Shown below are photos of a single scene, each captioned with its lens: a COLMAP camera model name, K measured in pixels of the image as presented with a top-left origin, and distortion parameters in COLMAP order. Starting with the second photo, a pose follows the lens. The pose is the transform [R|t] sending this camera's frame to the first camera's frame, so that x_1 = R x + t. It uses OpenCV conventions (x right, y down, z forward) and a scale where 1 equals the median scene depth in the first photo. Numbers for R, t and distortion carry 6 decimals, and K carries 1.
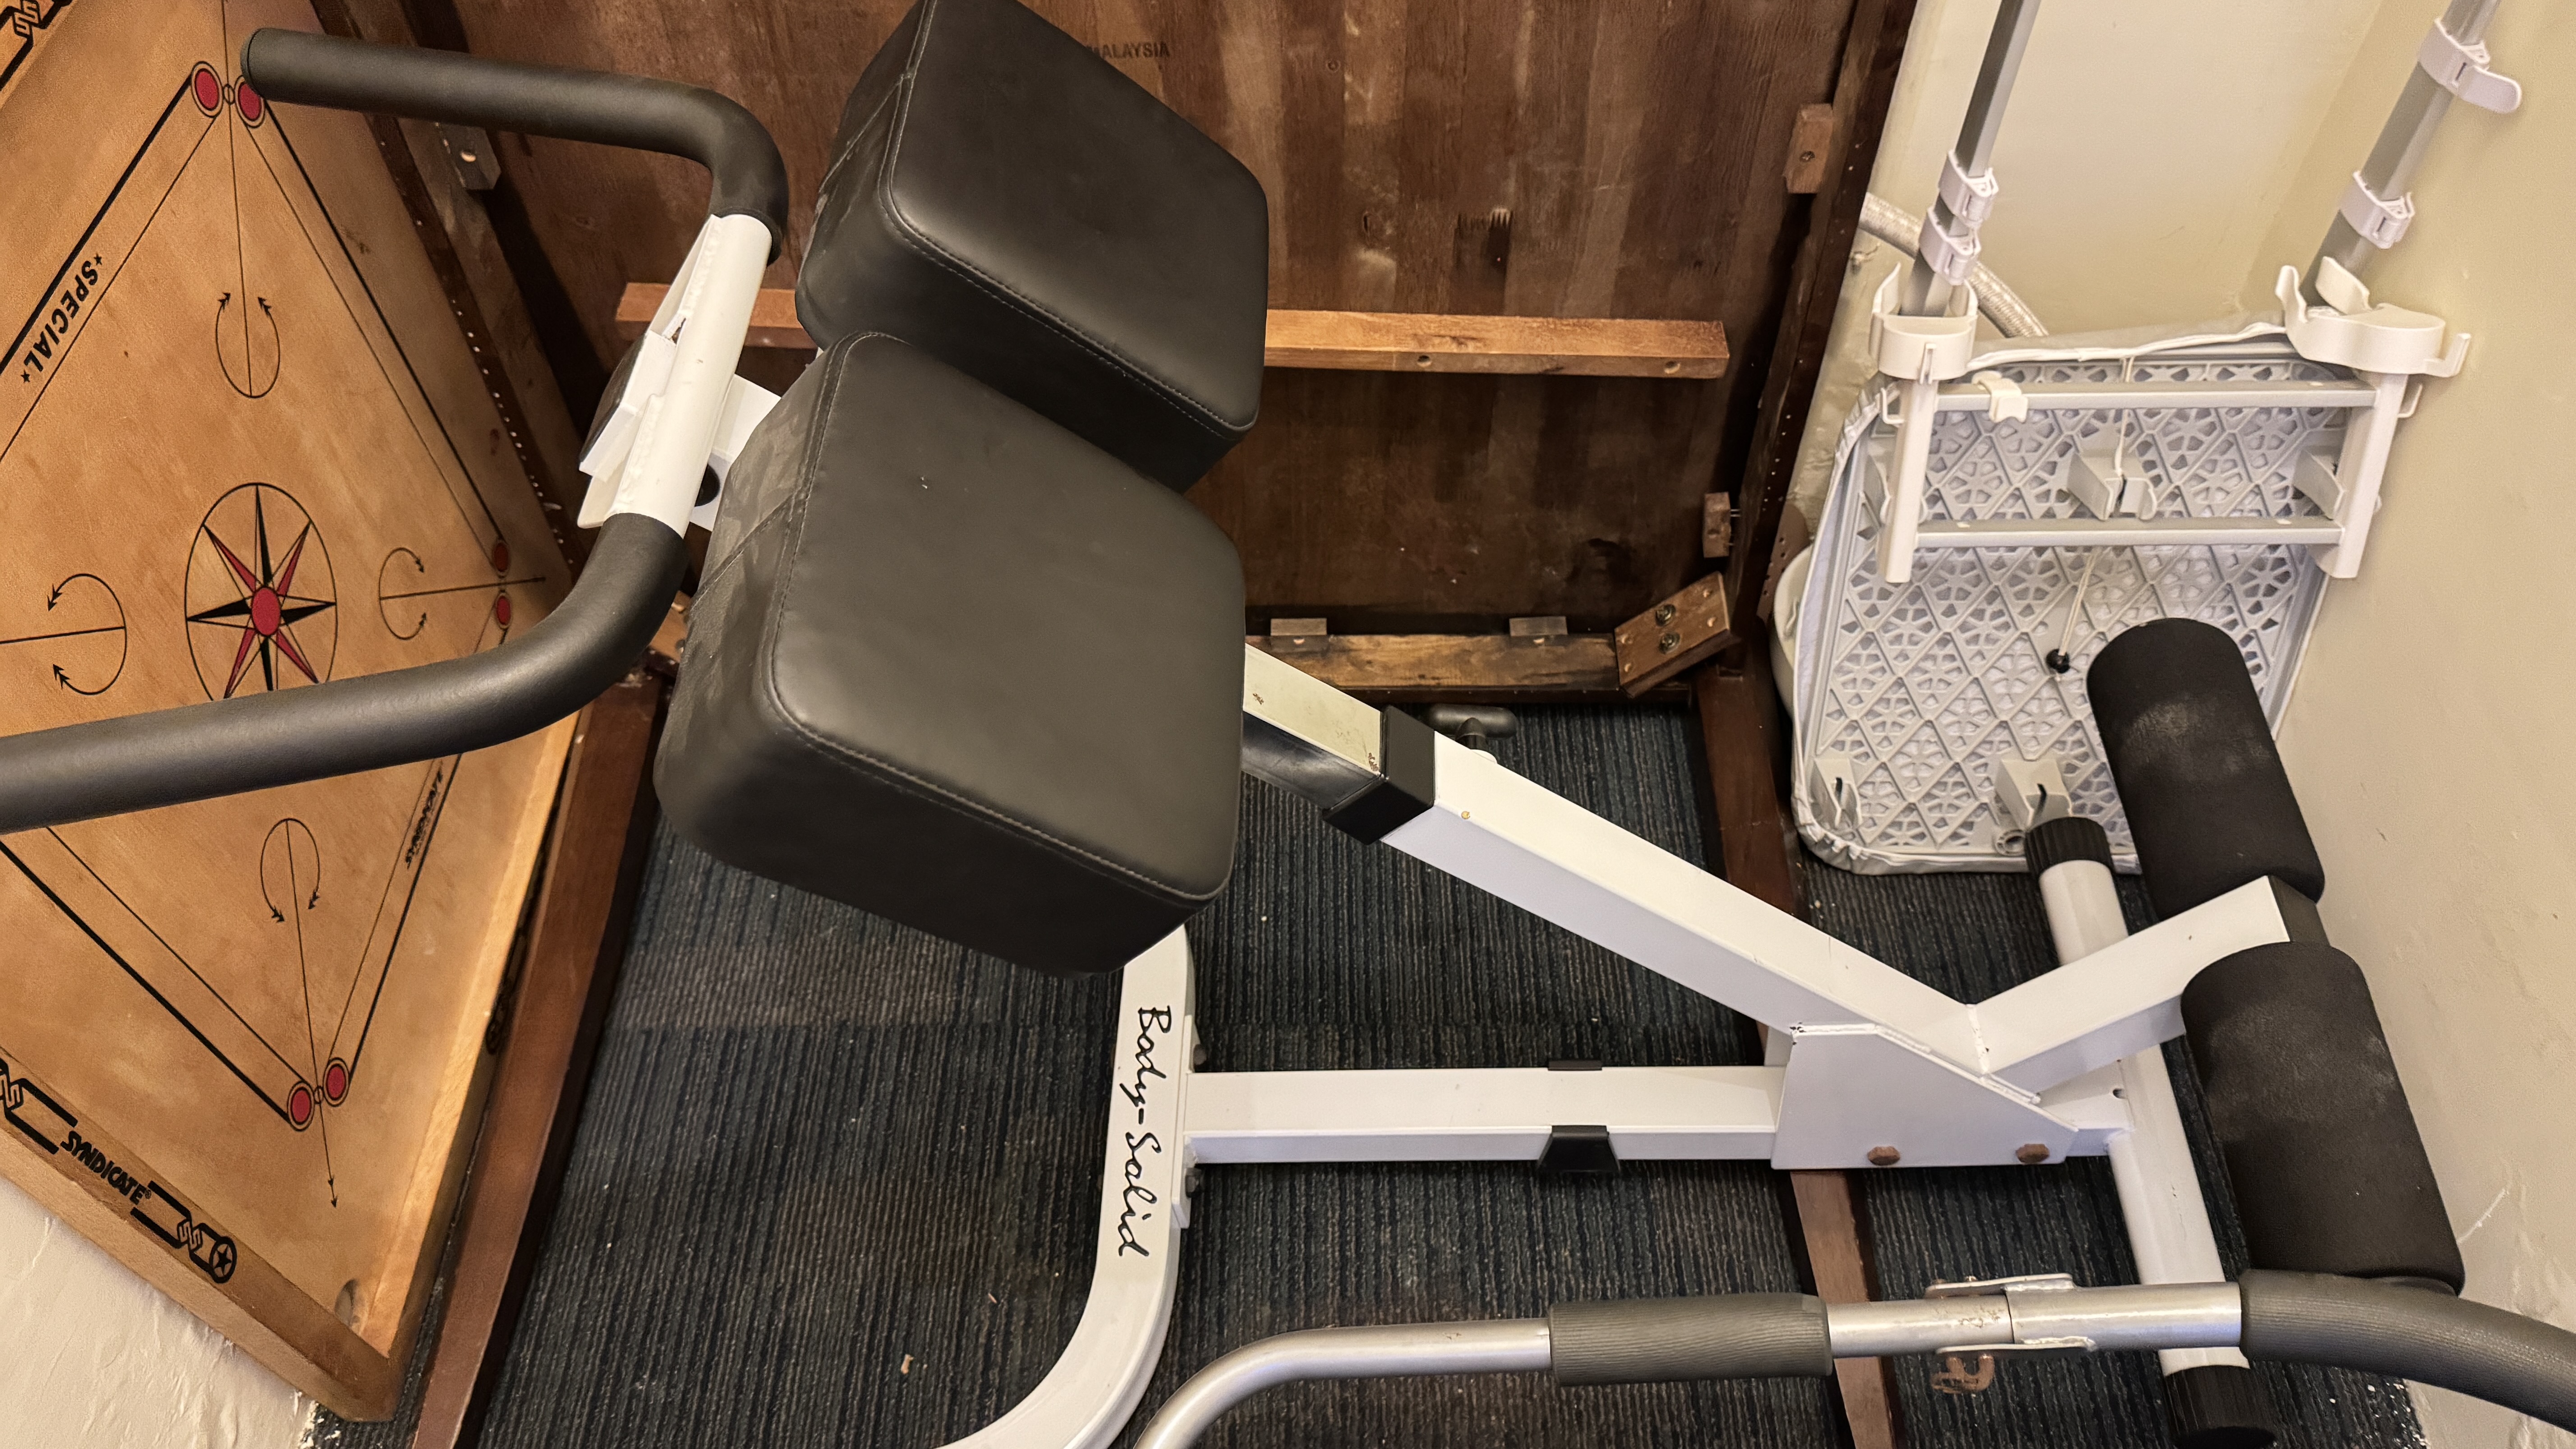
lens RADIAL K [[1882.2, 0, 1288.2], [0, 1882.2, 676.2], [0, 0, 1]] dist [0.059073, -0.105277]
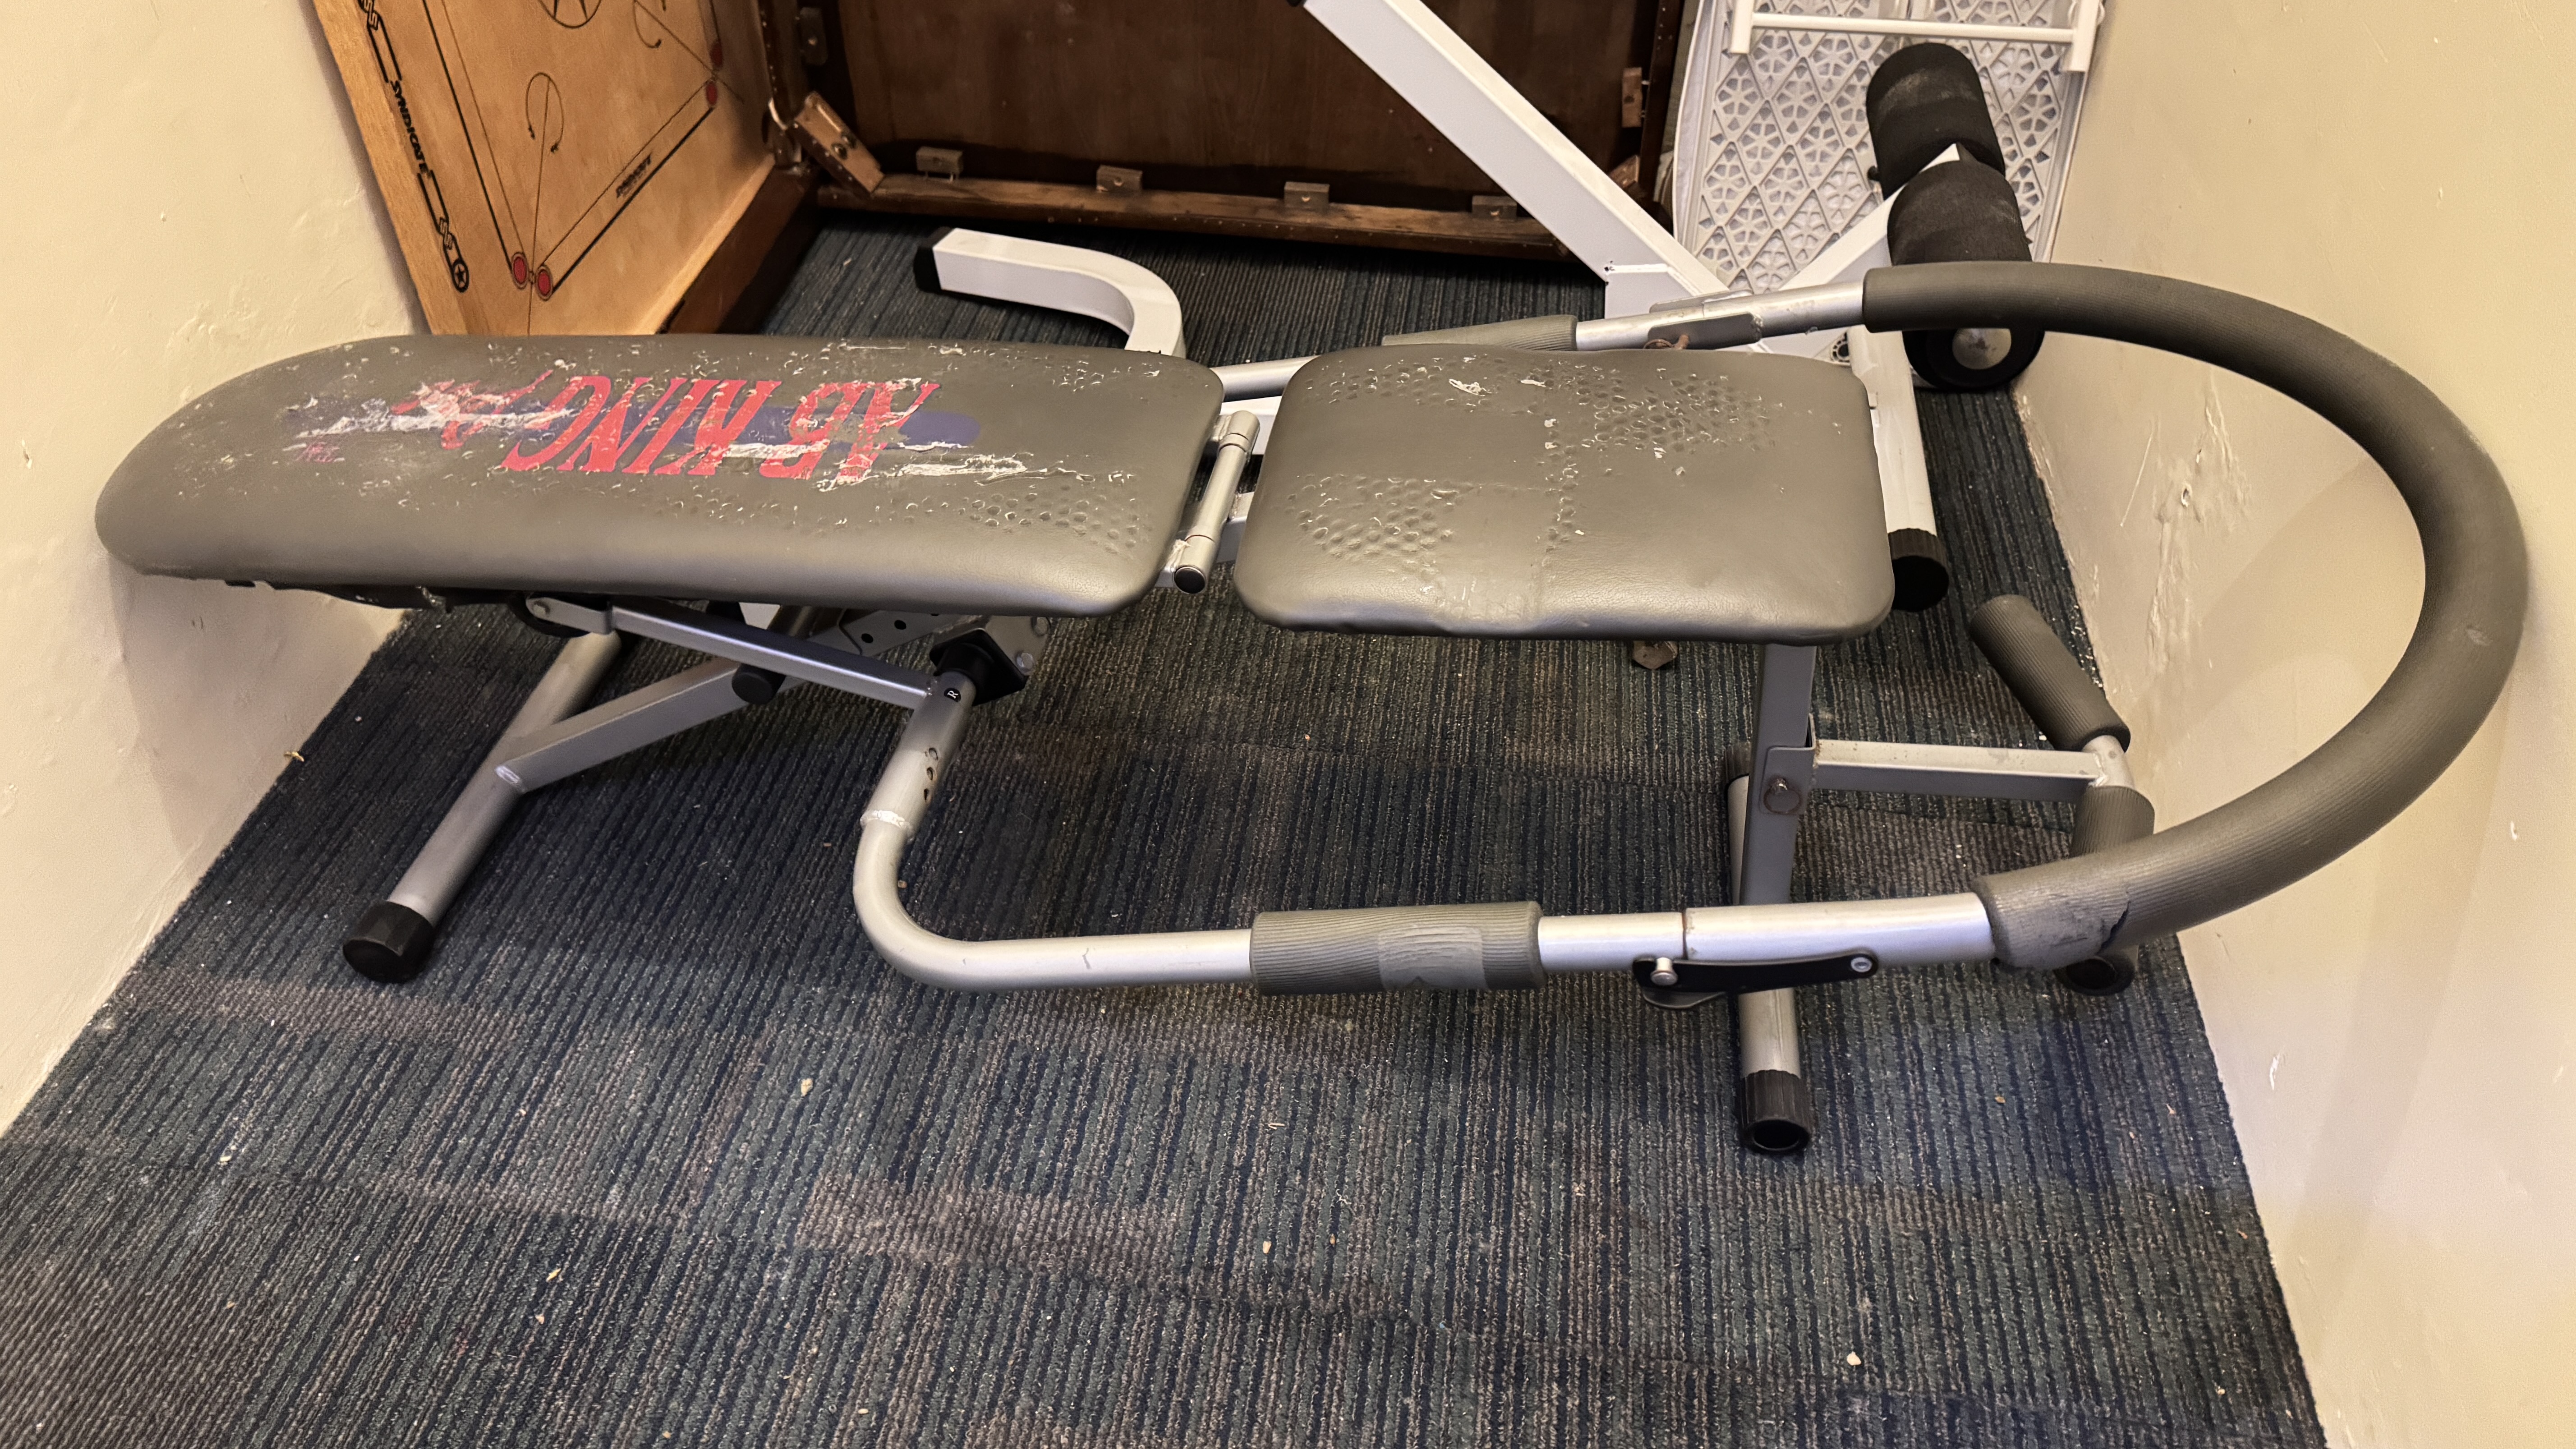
lens RADIAL K [[1871.6, 0, 1299.1], [0, 1871.6, 727.9], [0, 0, 1]] dist [0.010291, 0.001153]
pose [[0.991871, 0.106035, -0.070345, 0.154888], [-0.115230, 0.982987, -0.143036, 0.624951], [0.053981, 0.149979, 0.987214, -0.239894]]
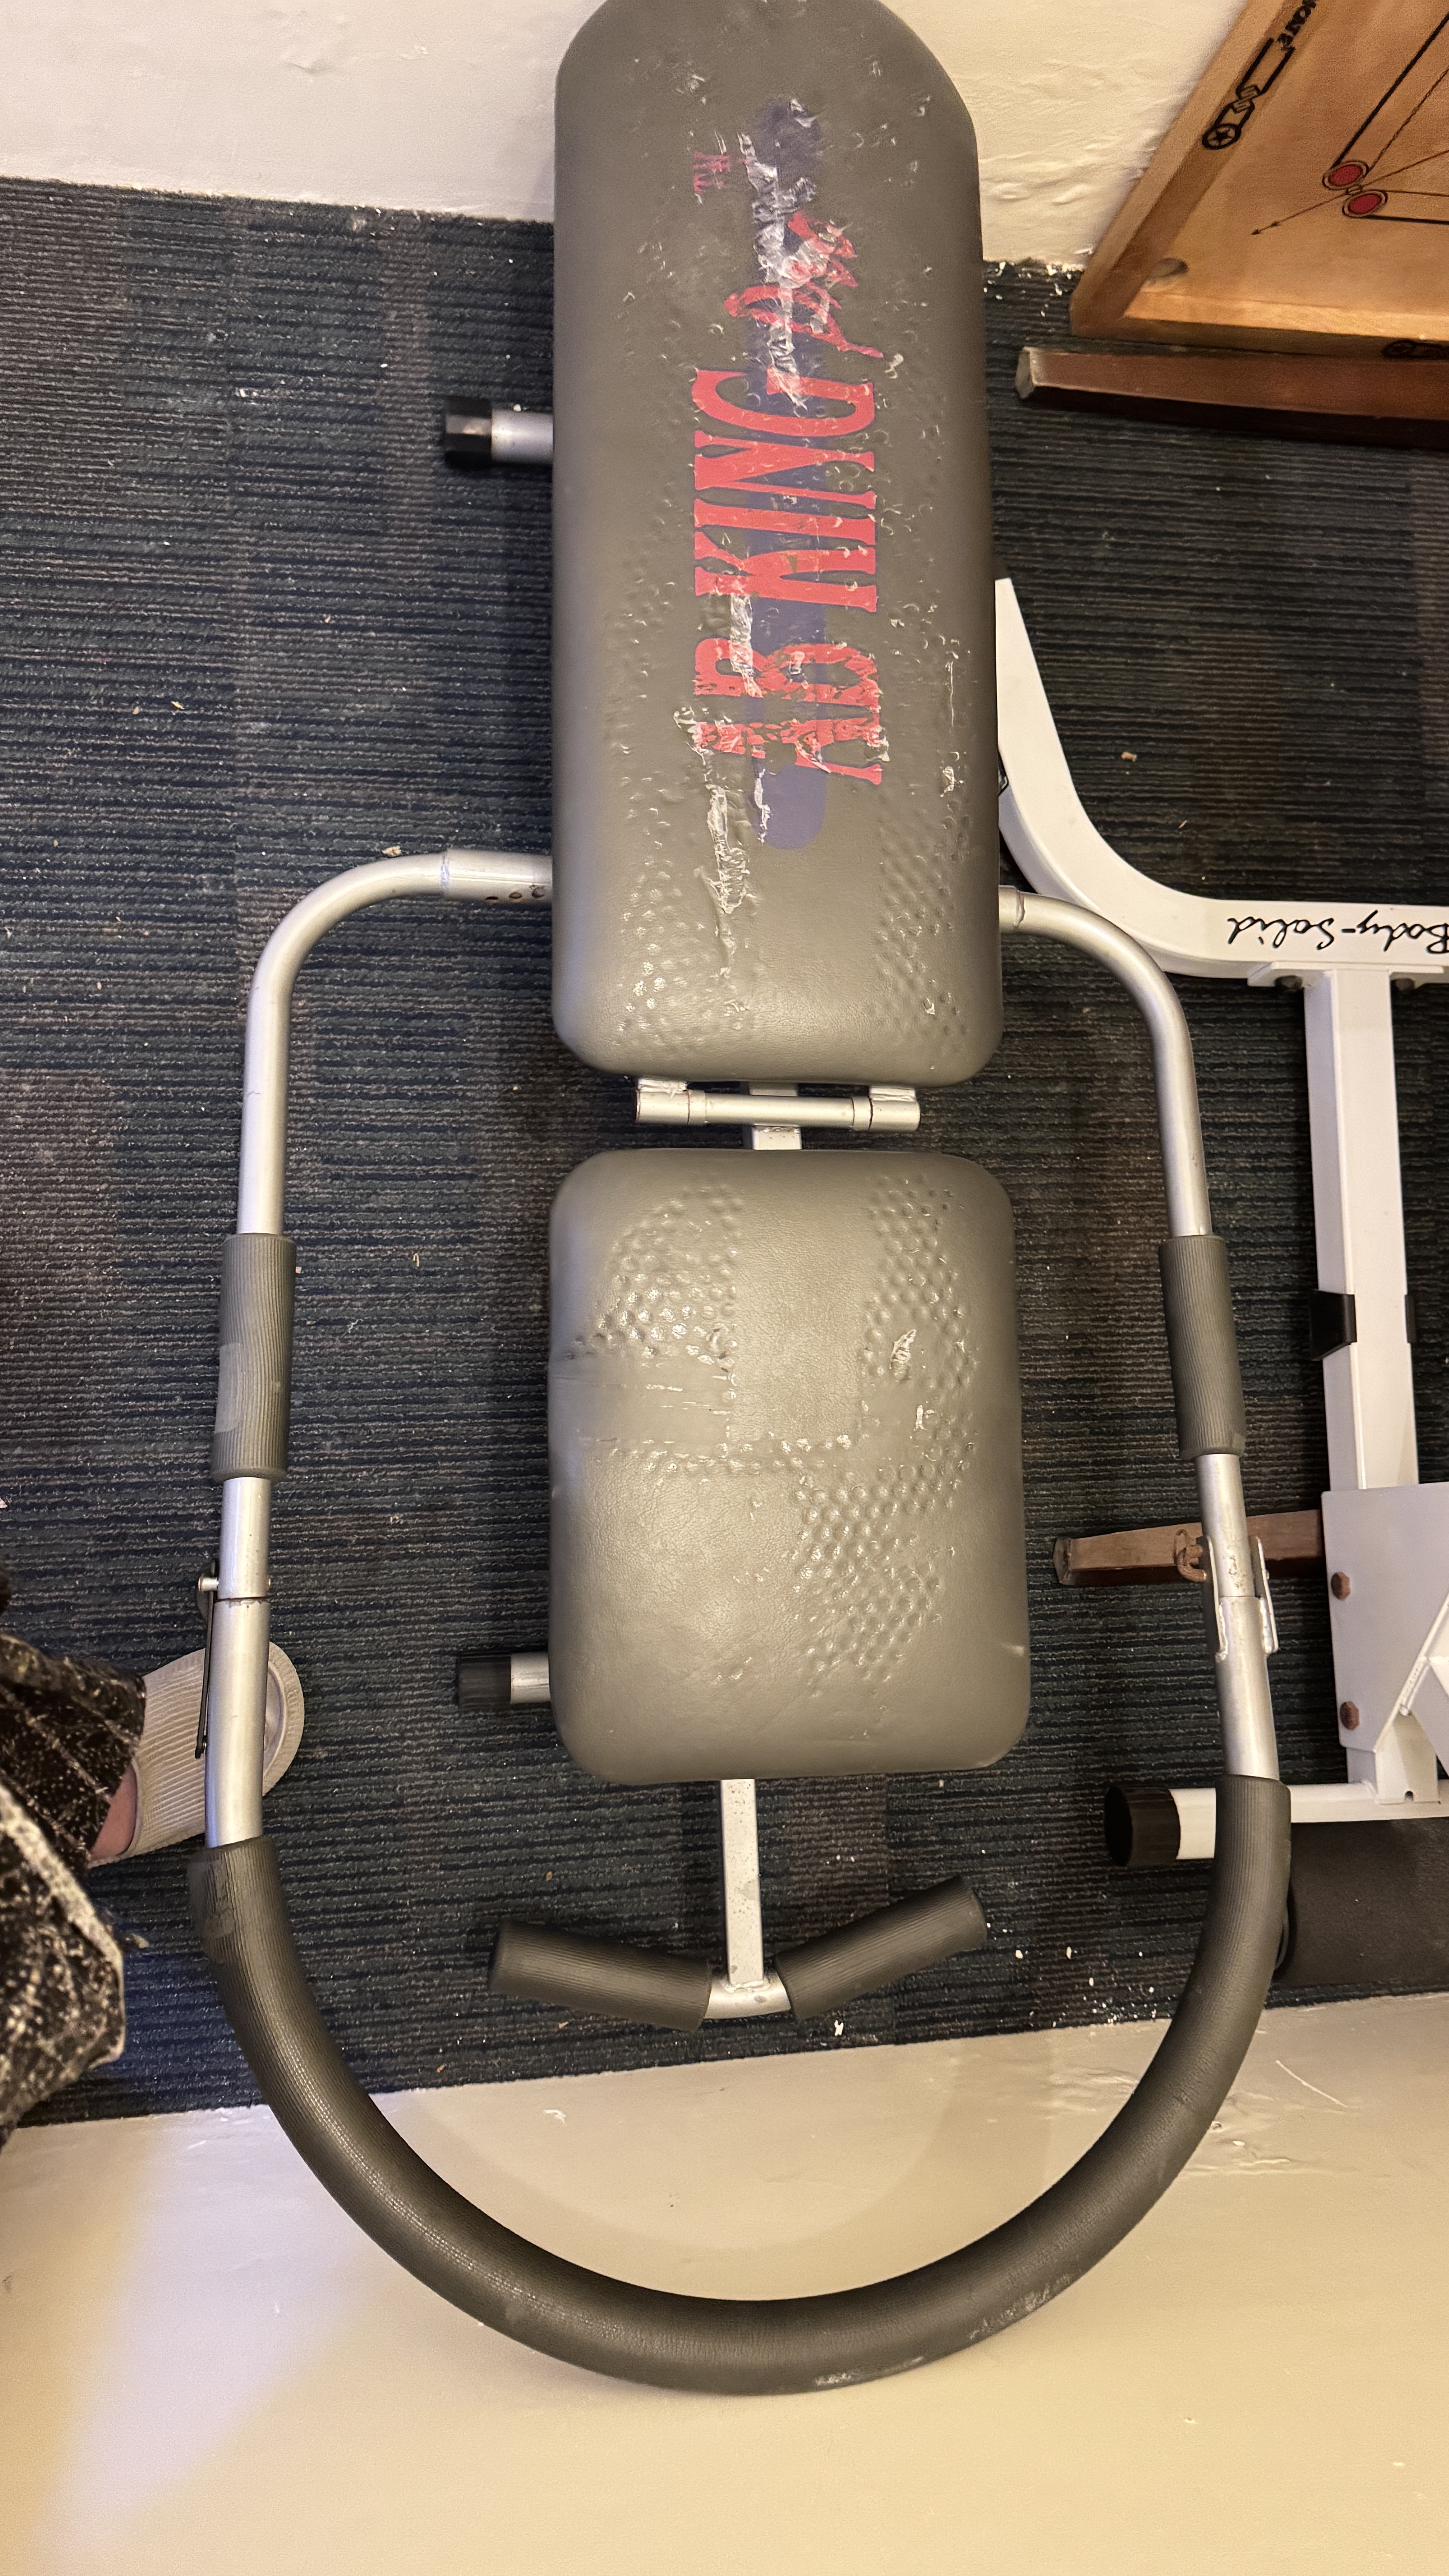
lens RADIAL K [[1900.6, 0, 650.2], [0, 1900.6, 1315.2], [0, 0, 1]] dist [0.076738, -0.104037]
pose [[0.029503, 0.999378, -0.019310, 0.156526], [-0.870190, 0.035185, 0.491458, 0.041535], [0.491831, 0.002304, 0.870687, -0.188077]]
